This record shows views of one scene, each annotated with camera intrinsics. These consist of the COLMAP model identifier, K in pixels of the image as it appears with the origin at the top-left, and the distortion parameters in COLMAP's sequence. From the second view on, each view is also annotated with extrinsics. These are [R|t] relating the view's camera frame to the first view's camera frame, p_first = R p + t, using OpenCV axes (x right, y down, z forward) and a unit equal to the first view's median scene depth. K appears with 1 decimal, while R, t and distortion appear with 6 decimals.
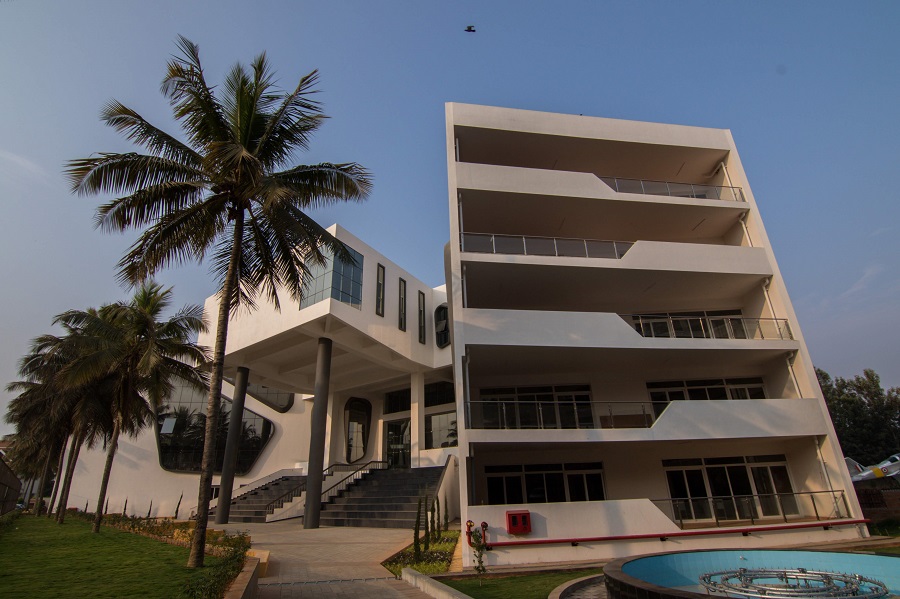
lens RADIAL K [[454.8, 0, 447.6], [0, 454.8, 296.3], [0, 0, 1]] dist [0.000956, -0.018377]
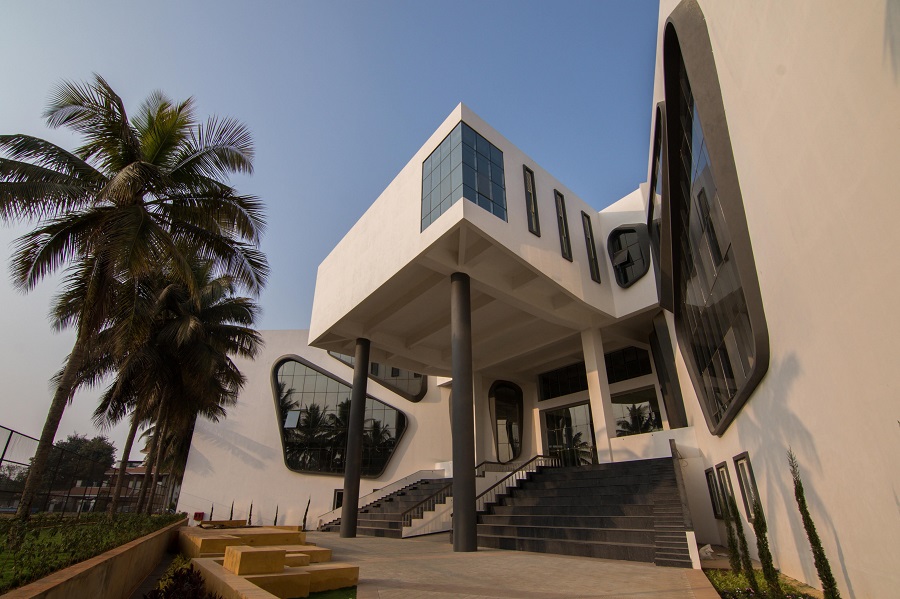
lens RADIAL K [[454.8, 0, 447.6], [0, 454.8, 296.3], [0, 0, 1]] dist [0.000956, -0.018377]
pose [[0.959890, -0.094199, -0.264077, -0.094571], [0.085956, 0.995387, -0.042627, 0.139048], [0.266874, 0.018218, 0.963559, 0.287406]]
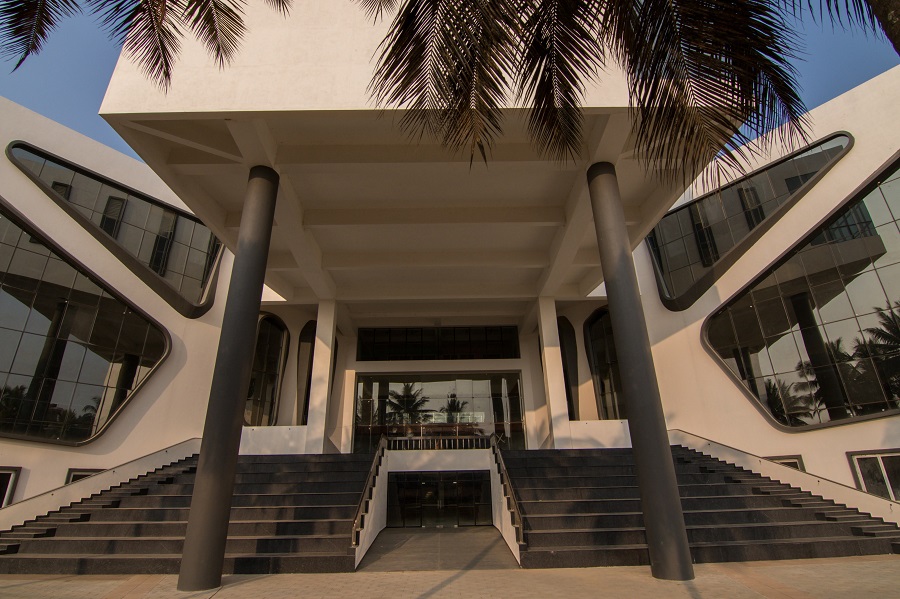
lens RADIAL K [[454.8, 0, 447.6], [0, 454.8, 296.3], [0, 0, 1]] dist [0.000956, -0.018377]
pose [[0.775788, 0.256204, 0.576638, -0.572973], [-0.253833, 0.963369, -0.086534, 0.274182], [-0.577686, -0.079238, 0.812404, 0.620420]]
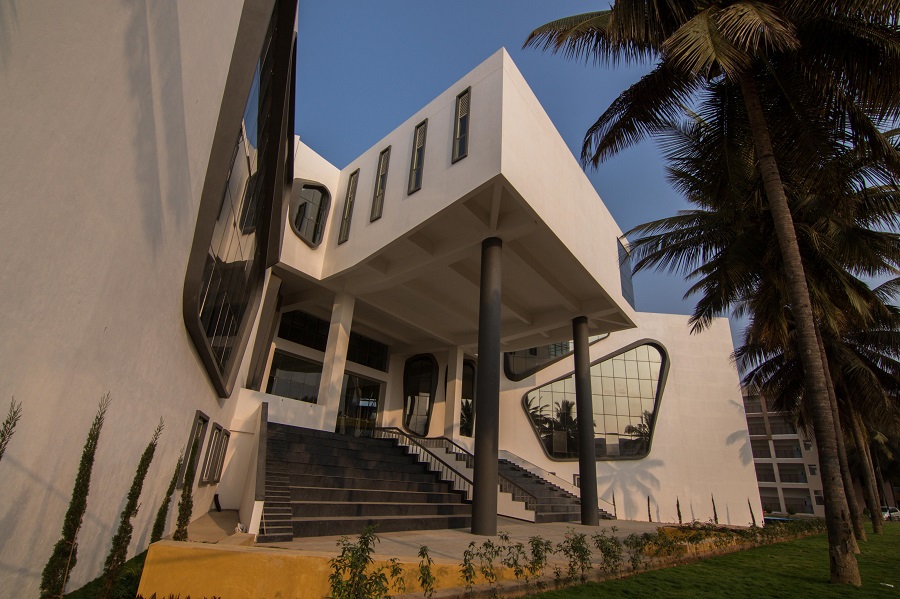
lens RADIAL K [[454.8, 0, 447.6], [0, 454.8, 296.3], [0, 0, 1]] dist [0.000956, -0.018377]
pose [[-0.076767, 0.404887, 0.911138, -1.030099], [-0.443865, 0.804408, -0.394856, 0.500751], [-0.892799, -0.434734, 0.117963, 1.062231]]
